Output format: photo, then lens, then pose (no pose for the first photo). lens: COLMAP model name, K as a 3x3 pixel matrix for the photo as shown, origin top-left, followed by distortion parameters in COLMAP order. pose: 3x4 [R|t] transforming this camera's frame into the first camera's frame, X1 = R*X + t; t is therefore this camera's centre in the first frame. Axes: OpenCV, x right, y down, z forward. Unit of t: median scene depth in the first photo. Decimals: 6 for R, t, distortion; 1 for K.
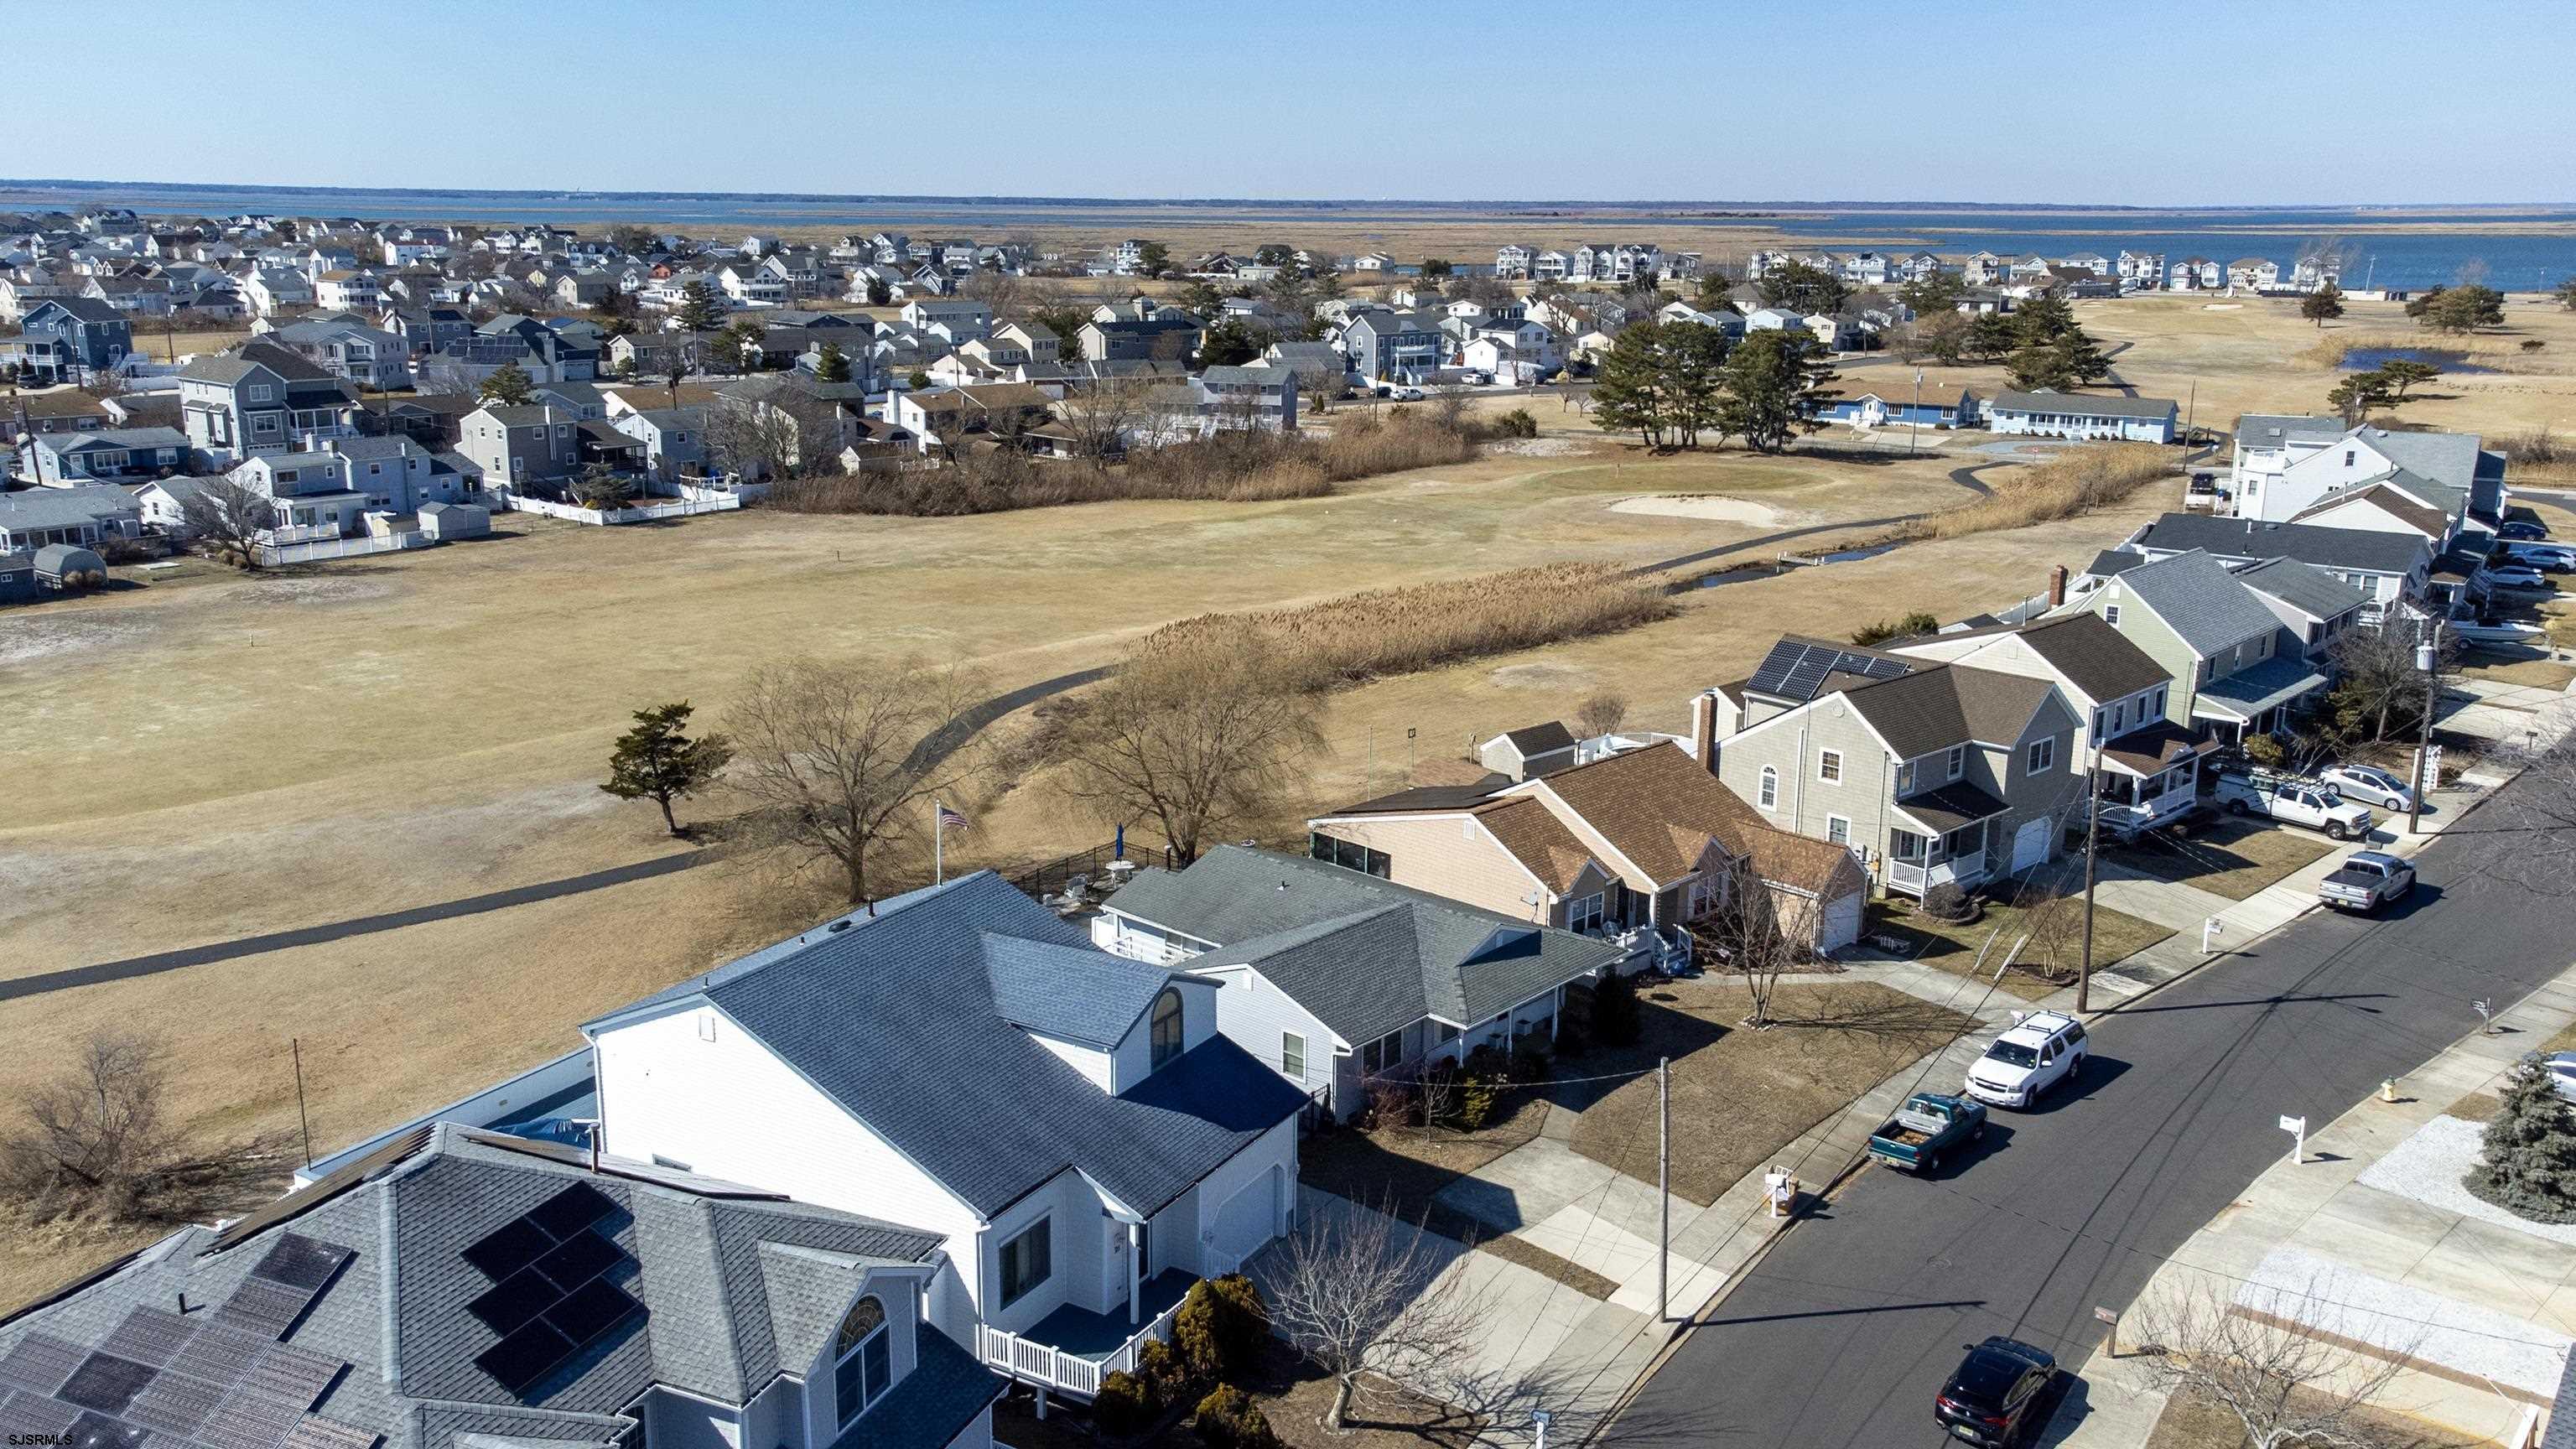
lens RADIAL K [[2077.2, 0, 1290.9], [0, 2077.2, 713.6], [0, 0, 1]] dist [0.002131, 0.113367]
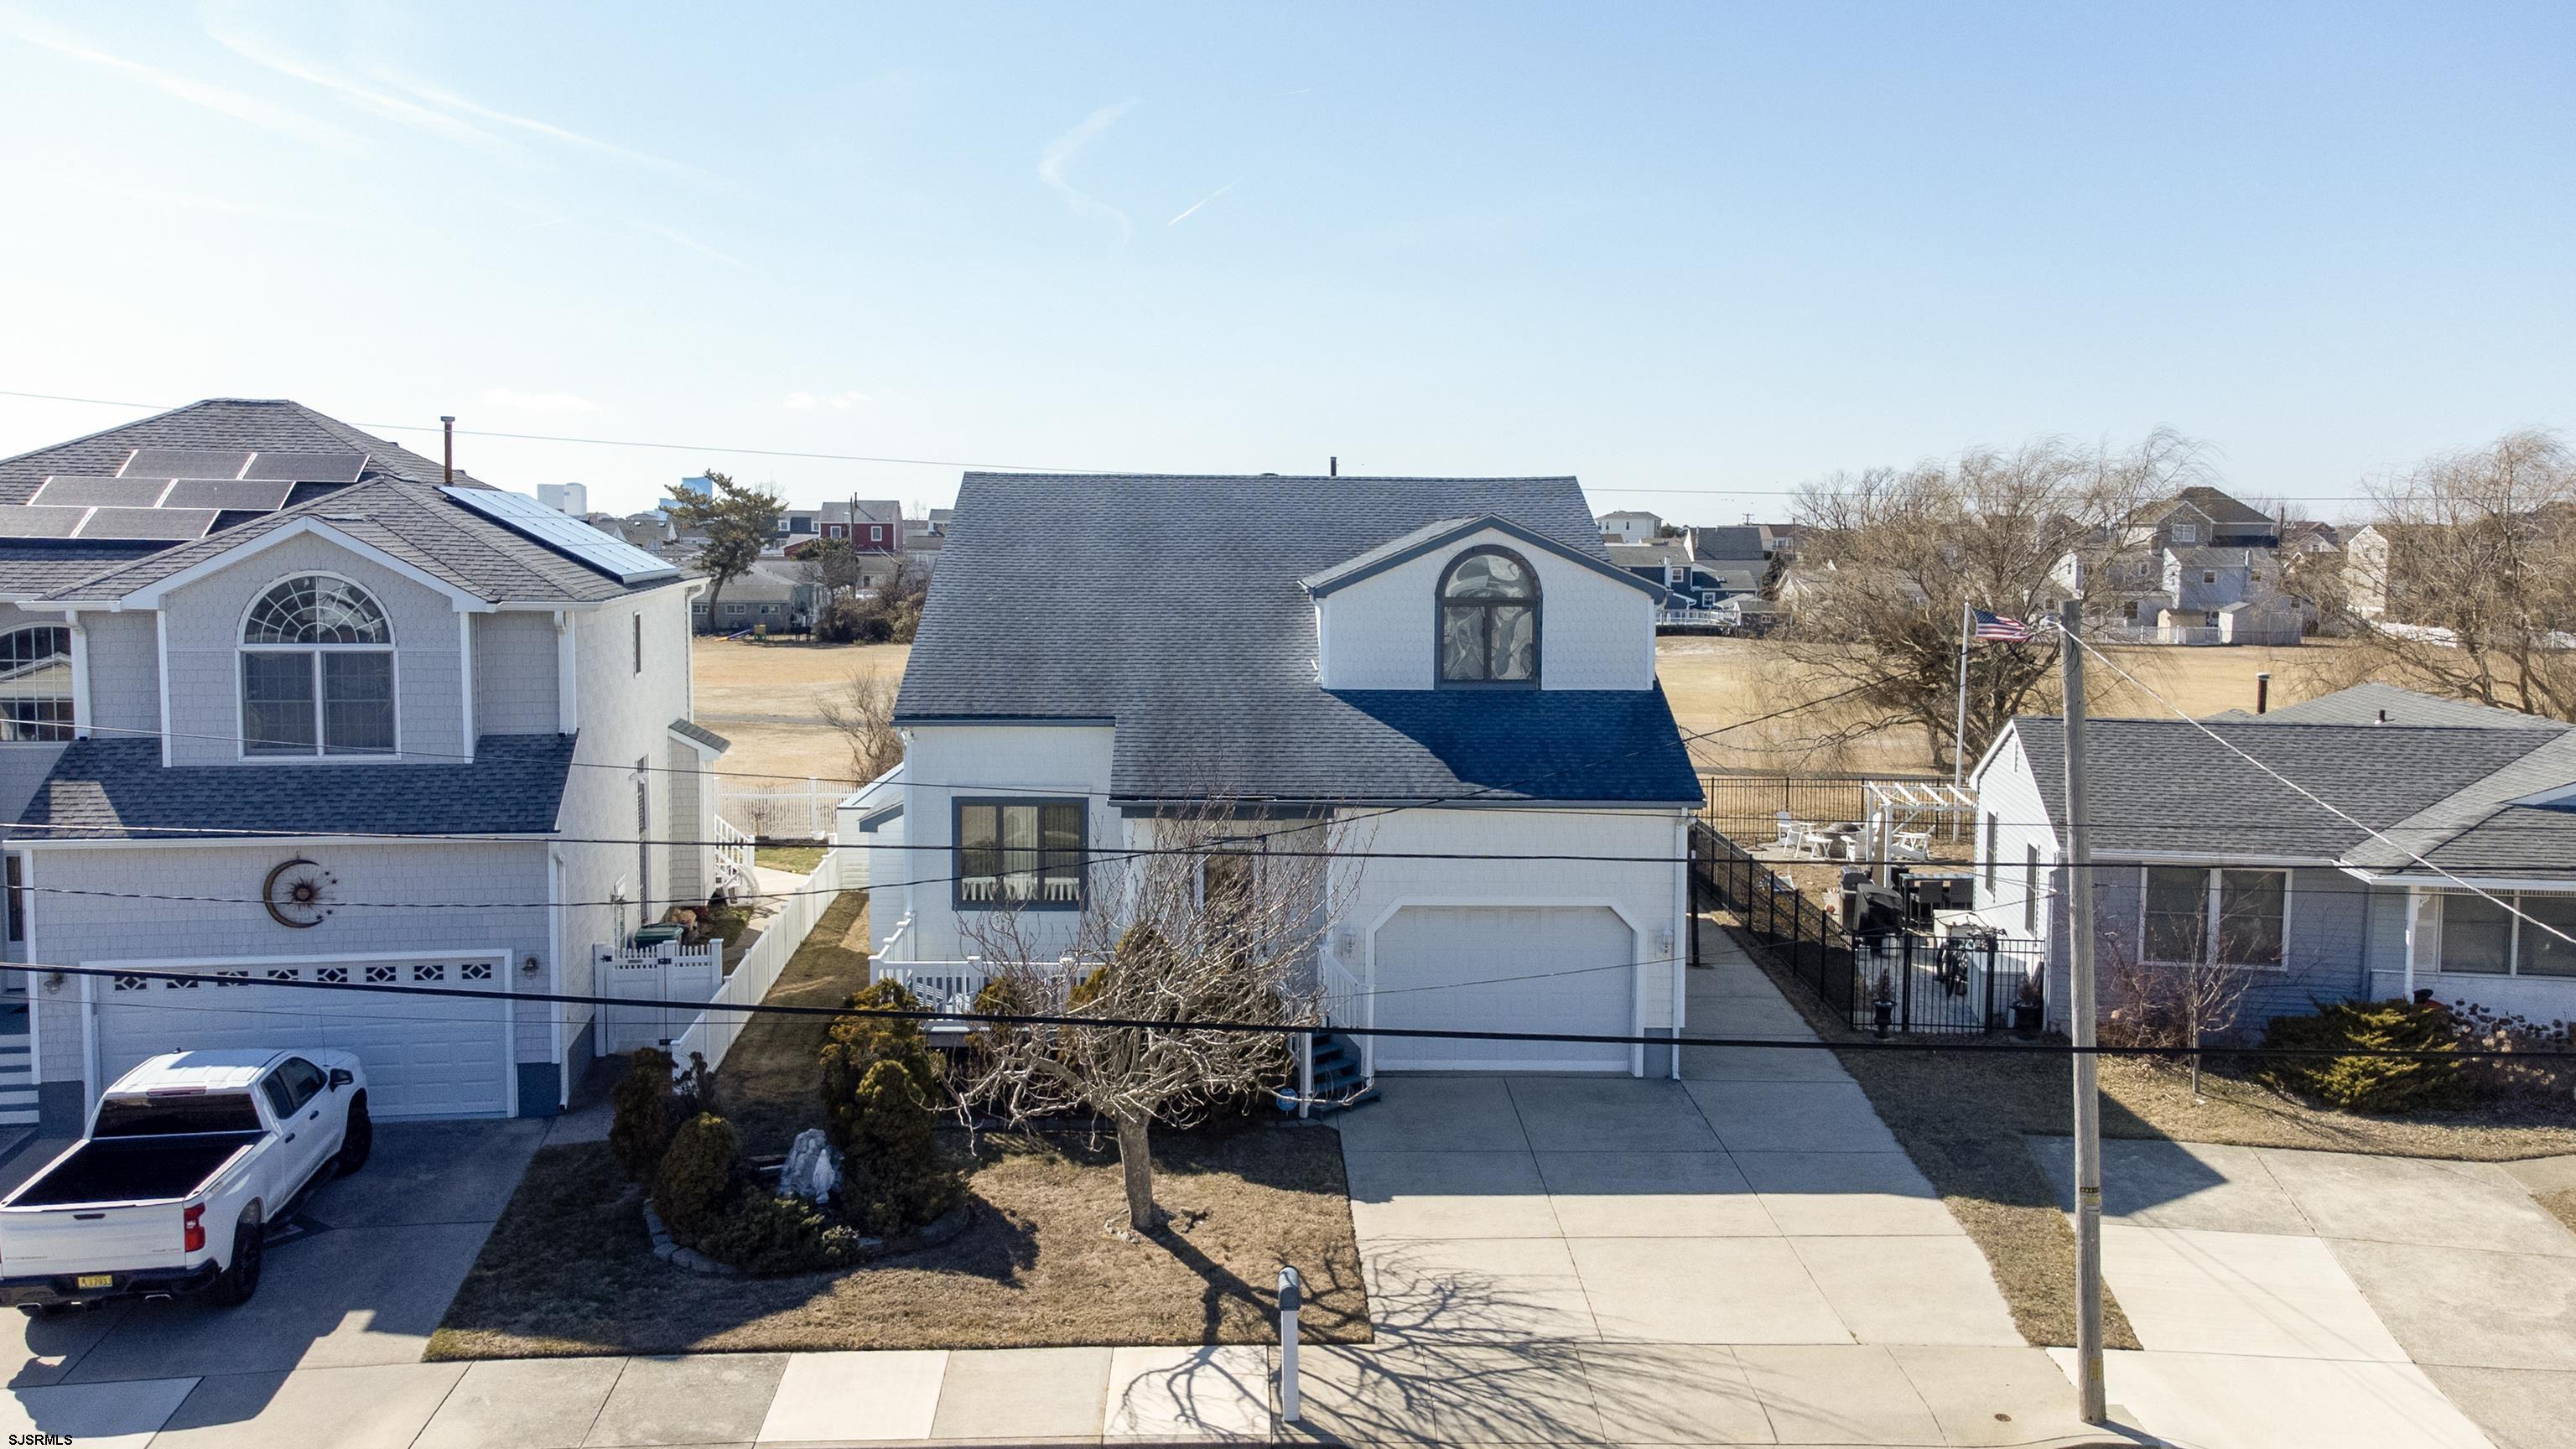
lens RADIAL K [[2083.0, 0, 1275.3], [0, 2083.0, 745.5], [0, 0, 1]] dist [0.000263, 0.114774]
pose [[0.529699, 0.077701, -0.844619, 0.128675], [-0.207319, 0.977451, -0.040098, 0.073280], [0.822458, 0.196346, 0.533864, 0.221956]]
